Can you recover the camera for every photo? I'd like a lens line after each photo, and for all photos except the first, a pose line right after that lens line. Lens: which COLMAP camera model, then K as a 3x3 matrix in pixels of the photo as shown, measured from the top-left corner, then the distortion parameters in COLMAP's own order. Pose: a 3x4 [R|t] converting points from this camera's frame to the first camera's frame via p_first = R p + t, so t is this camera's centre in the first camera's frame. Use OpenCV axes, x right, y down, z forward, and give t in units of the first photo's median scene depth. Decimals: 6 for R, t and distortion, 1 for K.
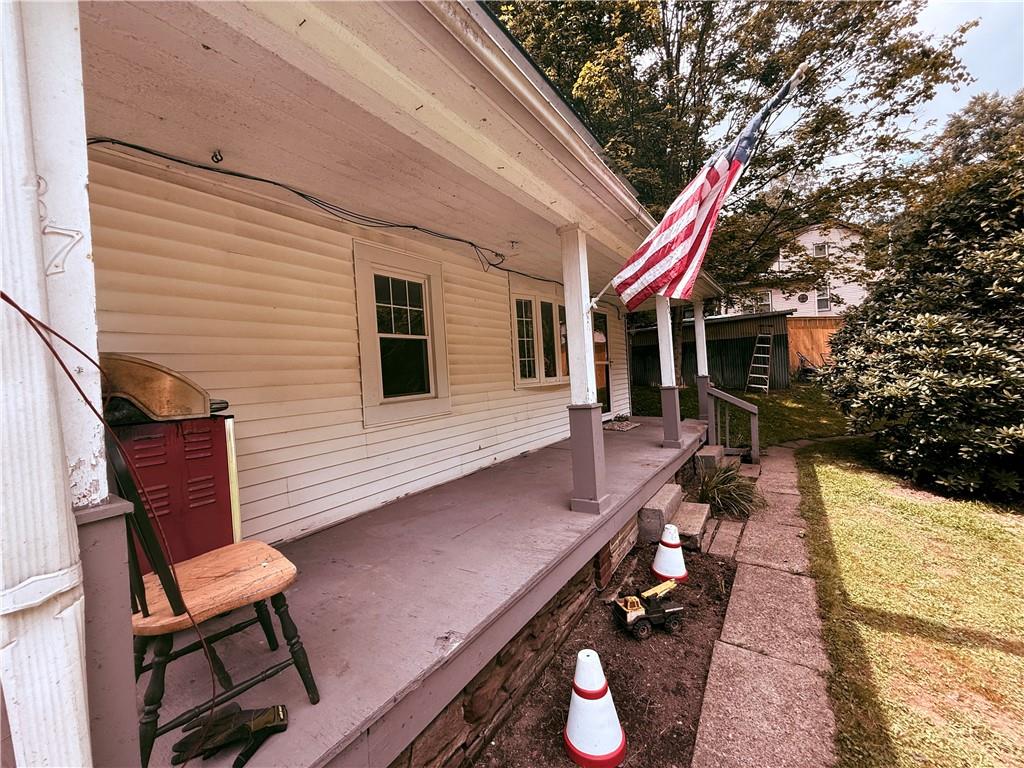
lens RADIAL K [[407.7, 0, 515.0], [0, 407.7, 382.5], [0, 0, 1]] dist [0.003100, -0.000219]
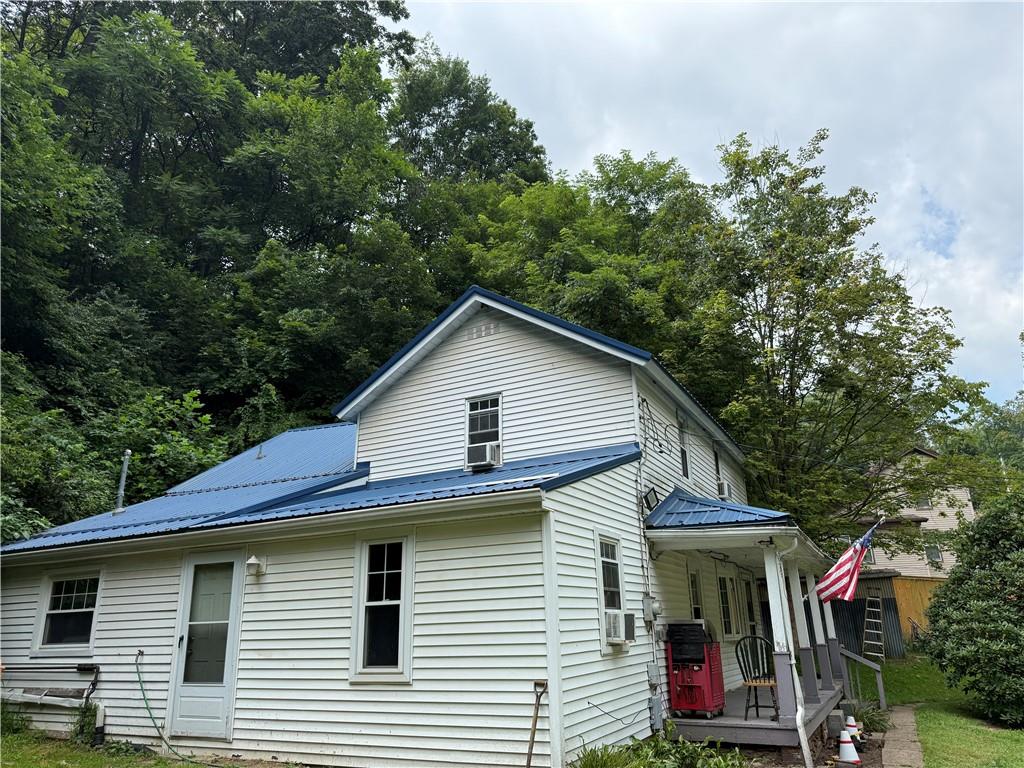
lens RADIAL K [[726.5, 0, 508.8], [0, 726.5, 383.9], [0, 0, 1]] dist [-0.002872, -0.007816]
pose [[0.993211, 0.073594, 0.090092, -0.933992], [-0.038378, 0.938388, -0.343445, 0.063904], [-0.109817, 0.337655, 0.934842, -1.454169]]
